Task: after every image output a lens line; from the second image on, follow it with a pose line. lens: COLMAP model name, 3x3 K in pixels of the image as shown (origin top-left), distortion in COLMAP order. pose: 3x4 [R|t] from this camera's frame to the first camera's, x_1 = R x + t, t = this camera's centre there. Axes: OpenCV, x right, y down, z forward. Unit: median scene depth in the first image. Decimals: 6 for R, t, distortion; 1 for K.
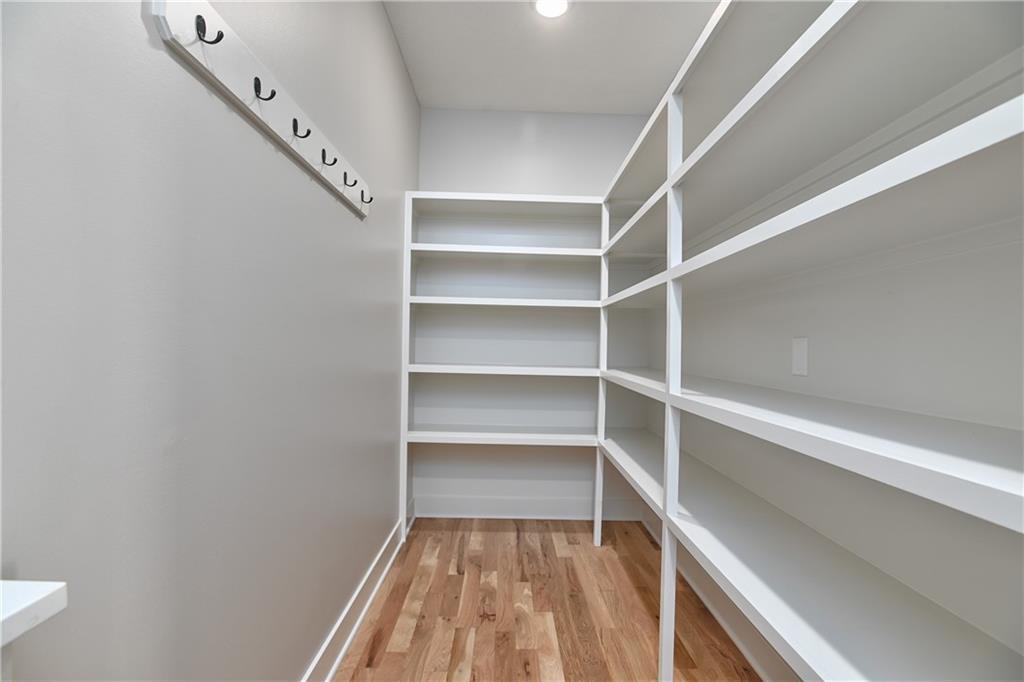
lens RADIAL K [[480.6, 0, 513.6], [0, 480.6, 348.9], [0, 0, 1]] dist [-0.003280, -0.000516]
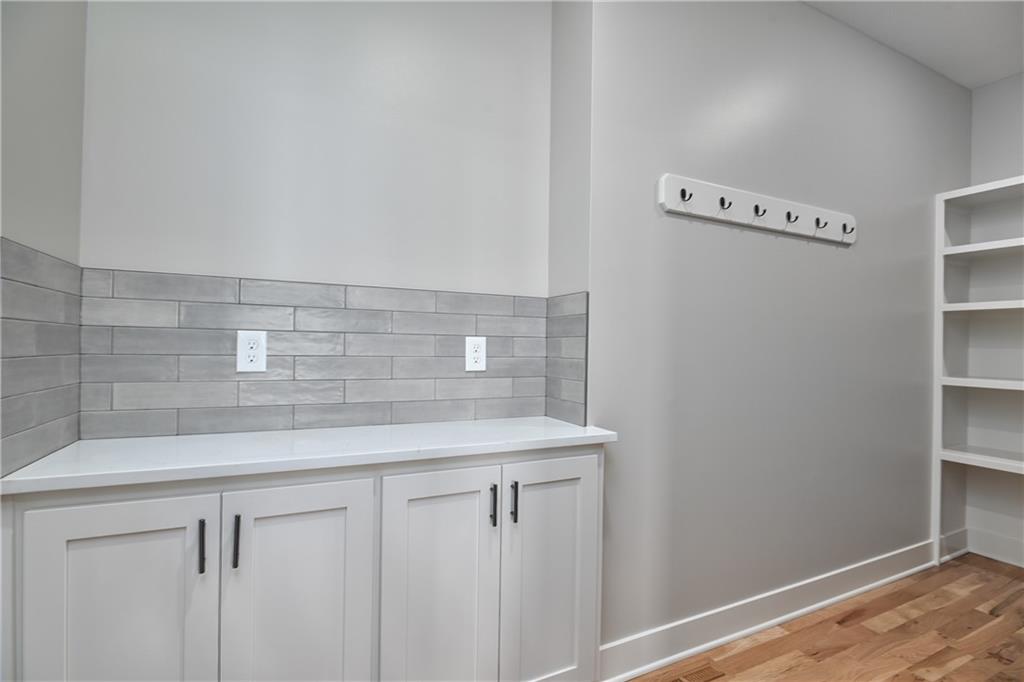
lens RADIAL K [[480.2, 0, 509.8], [0, 480.2, 346.8], [0, 0, 1]] dist [-0.011846, -0.000095]
pose [[0.417655, -0.013960, -0.908498, 0.310980], [-0.014044, 0.999663, -0.021817, 0.007756], [0.908497, 0.021871, 0.417319, -0.177073]]
